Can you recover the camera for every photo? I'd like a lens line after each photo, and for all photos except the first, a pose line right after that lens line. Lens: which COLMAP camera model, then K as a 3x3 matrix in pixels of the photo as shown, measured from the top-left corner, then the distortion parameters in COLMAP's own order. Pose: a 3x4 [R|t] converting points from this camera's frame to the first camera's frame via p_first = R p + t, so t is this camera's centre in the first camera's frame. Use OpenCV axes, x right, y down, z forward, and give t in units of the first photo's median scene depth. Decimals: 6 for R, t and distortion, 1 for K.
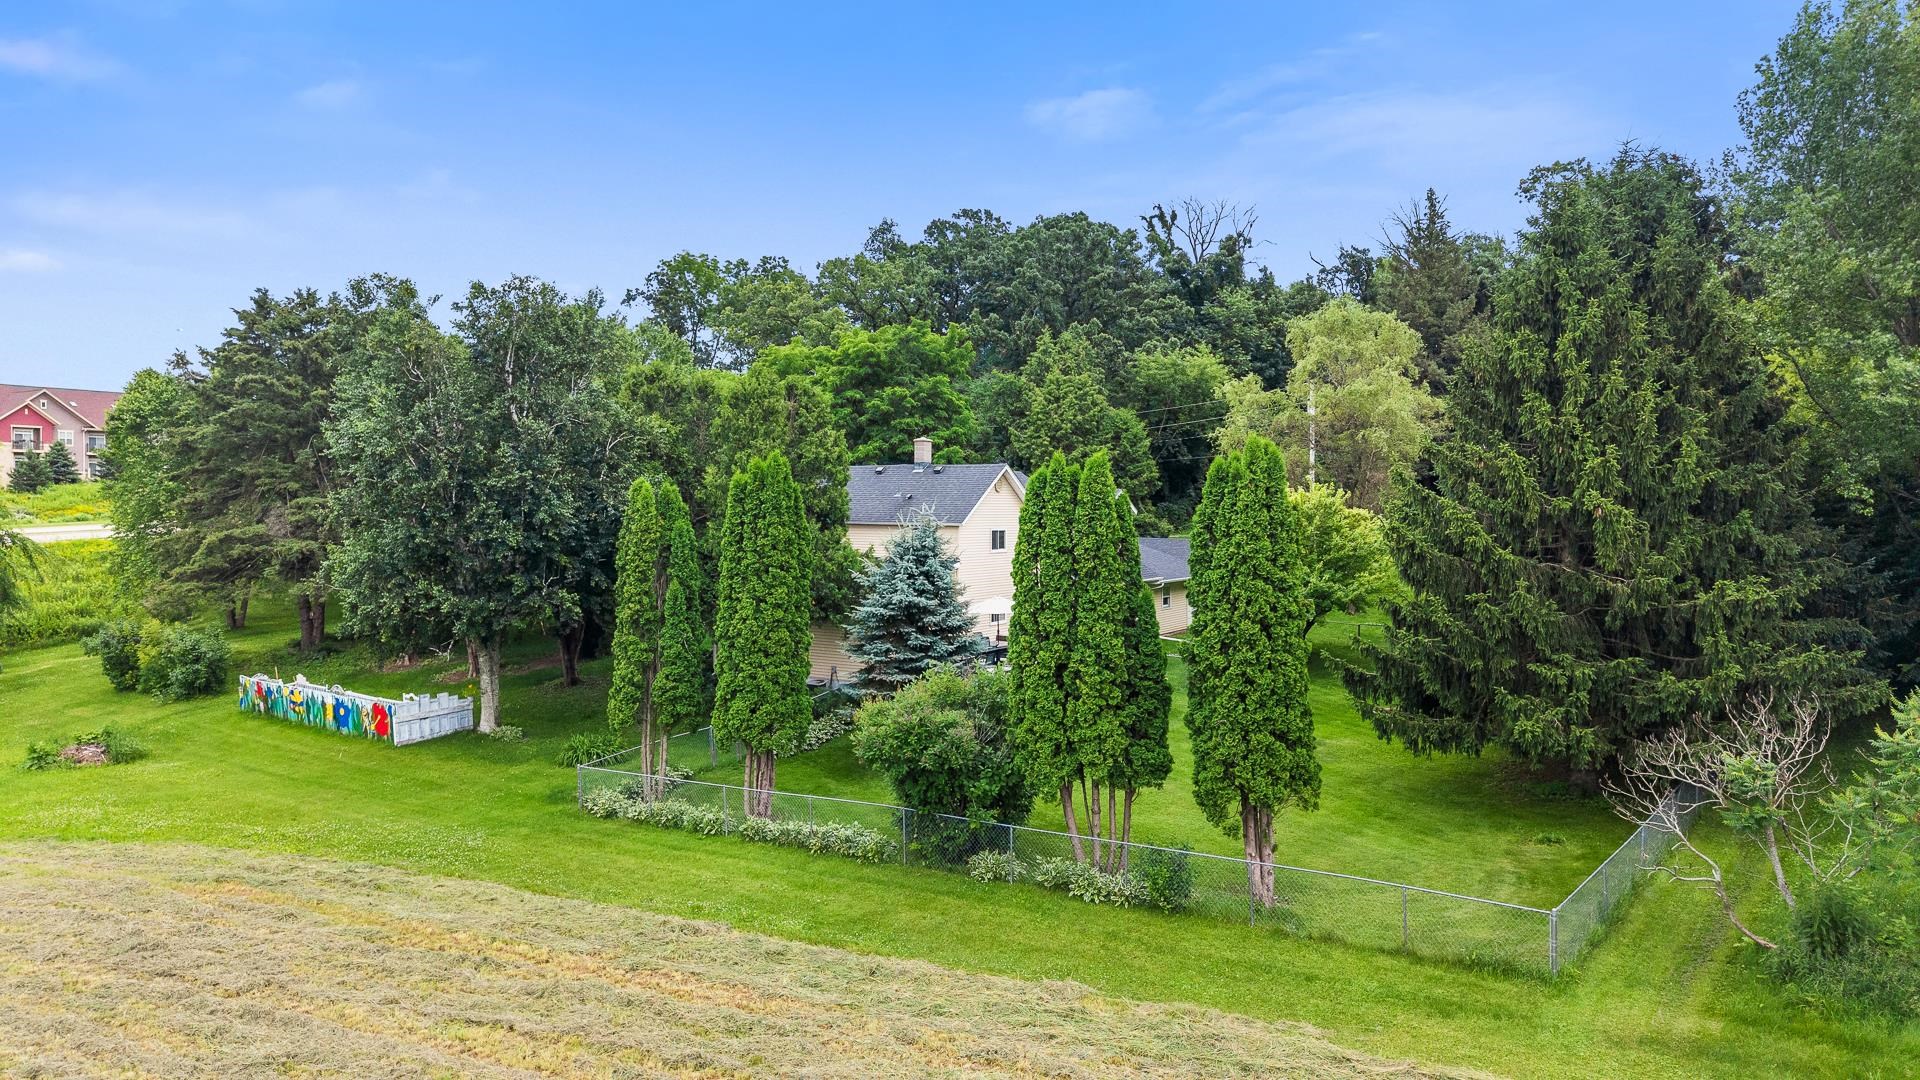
lens RADIAL K [[1265.5, 0, 947.5], [0, 1265.5, 539.4], [0, 0, 1]] dist [0.065701, -0.136624]
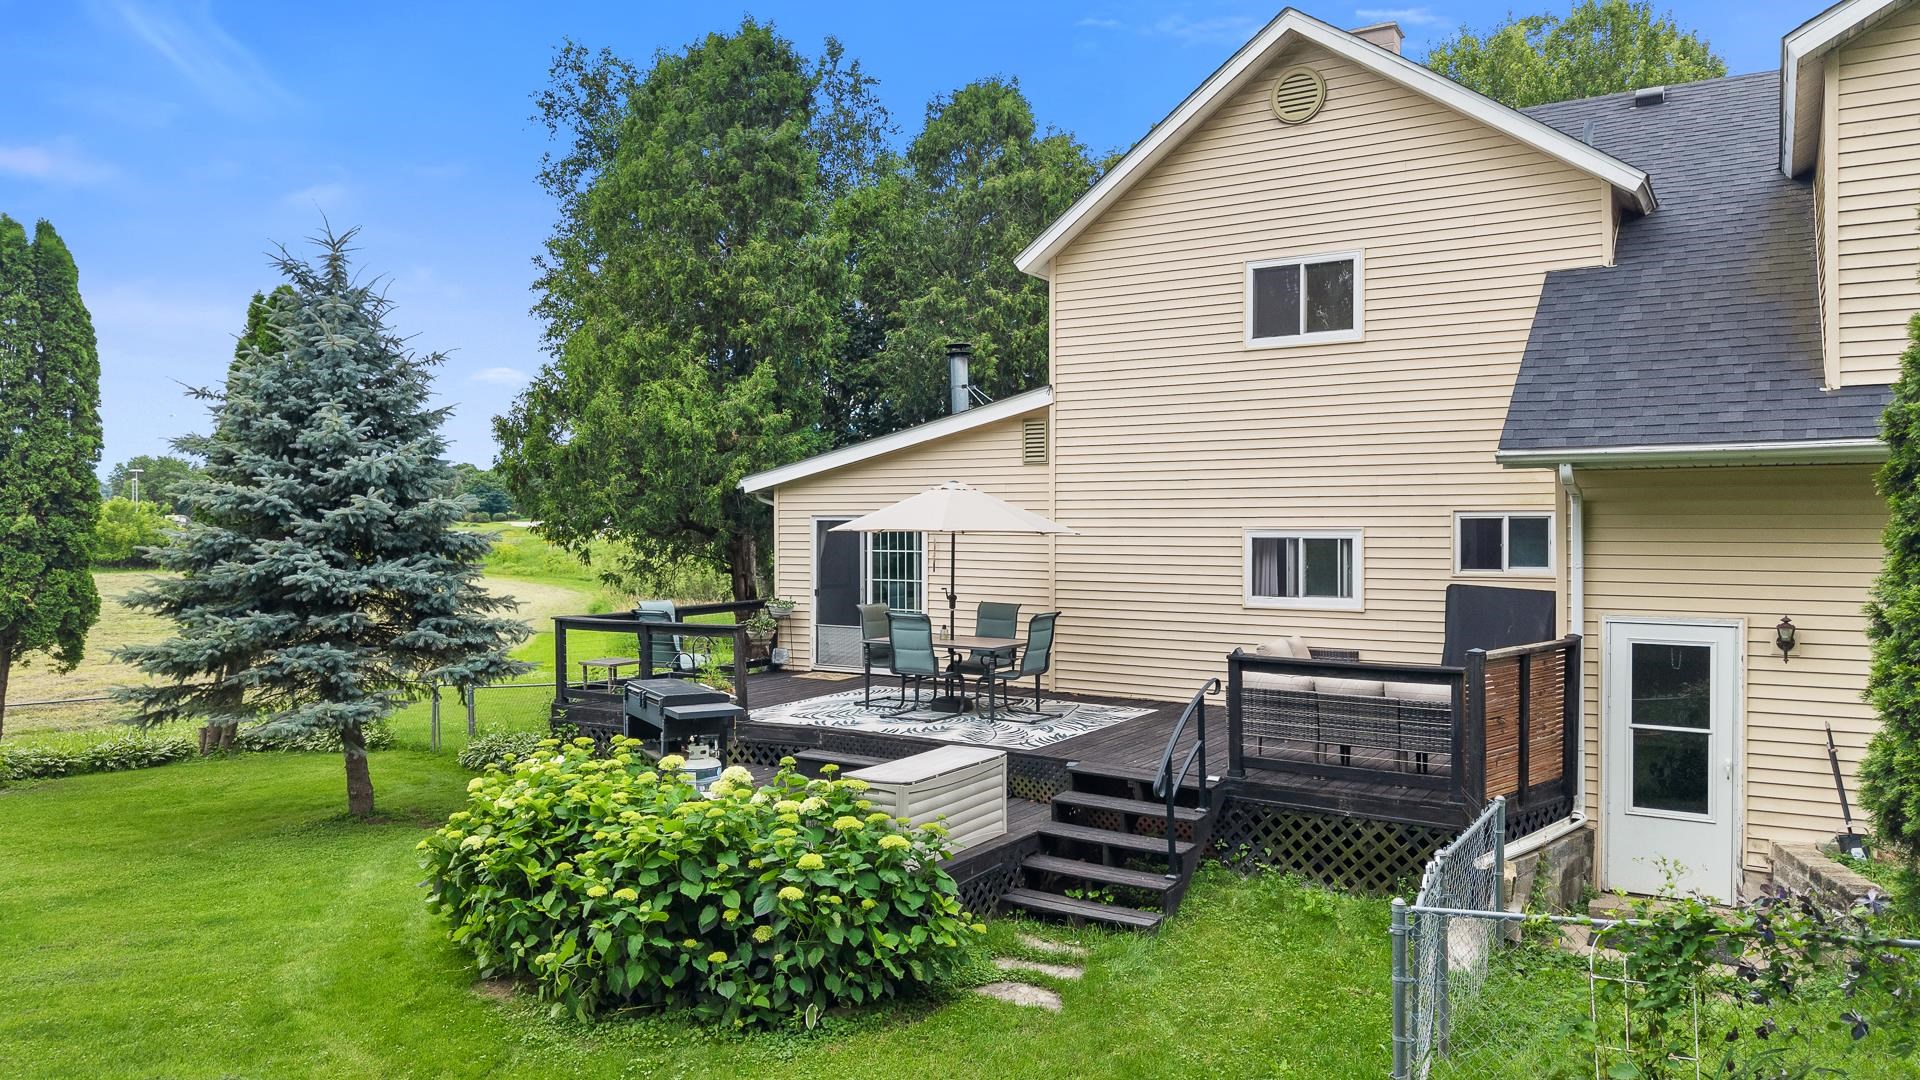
lens RADIAL K [[1265.5, 0, 947.5], [0, 1265.5, 539.4], [0, 0, 1]] dist [0.065701, -0.136624]
pose [[-0.009542, -0.000160, -0.999954, 0.203565], [-0.028732, 0.999587, 0.000114, 0.035077], [0.999542, 0.028731, -0.009543, 0.603926]]
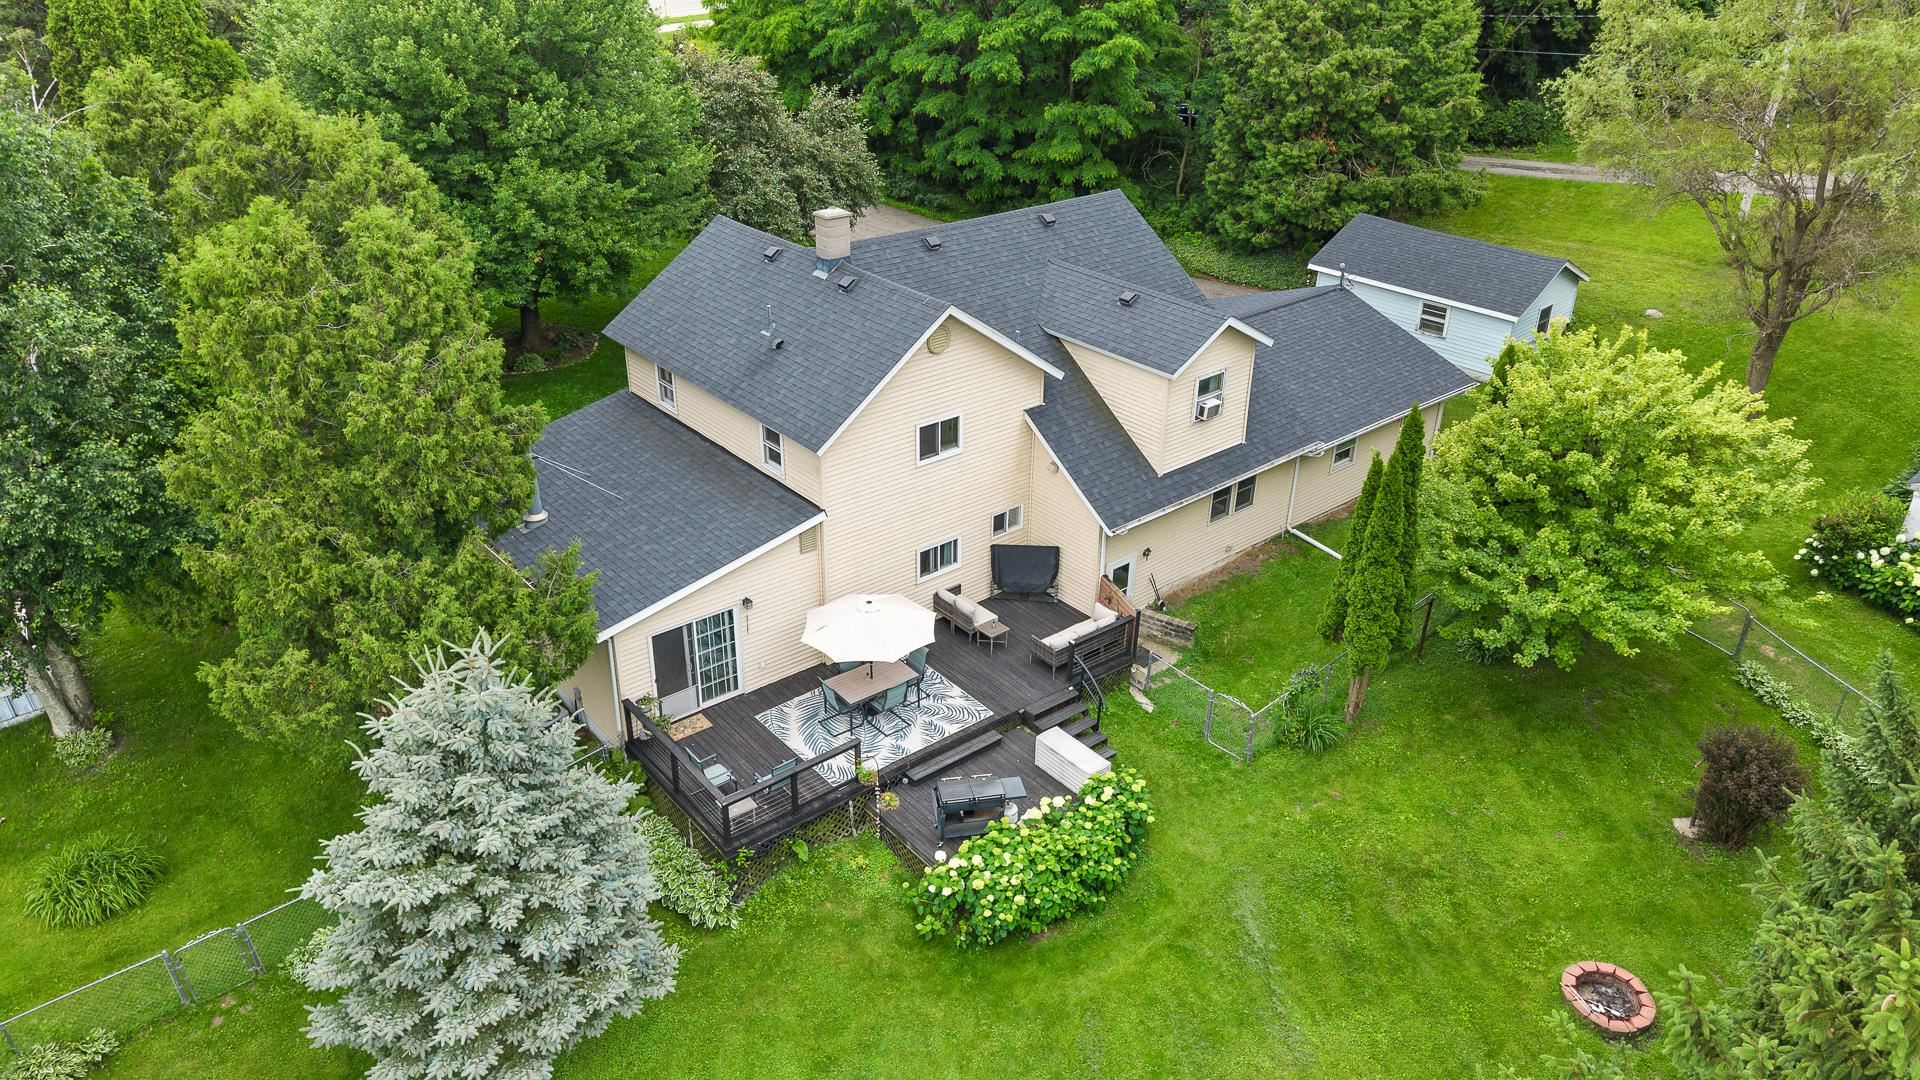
lens RADIAL K [[1283.3, 0, 964.6], [0, 1283.3, 534.4], [0, 0, 1]] dist [0.005743, -0.000360]
pose [[0.952121, 0.149391, -0.266734, 0.130236], [-0.016039, 0.895687, 0.444396, -0.131820], [0.305299, -0.418841, 0.855199, 0.341966]]
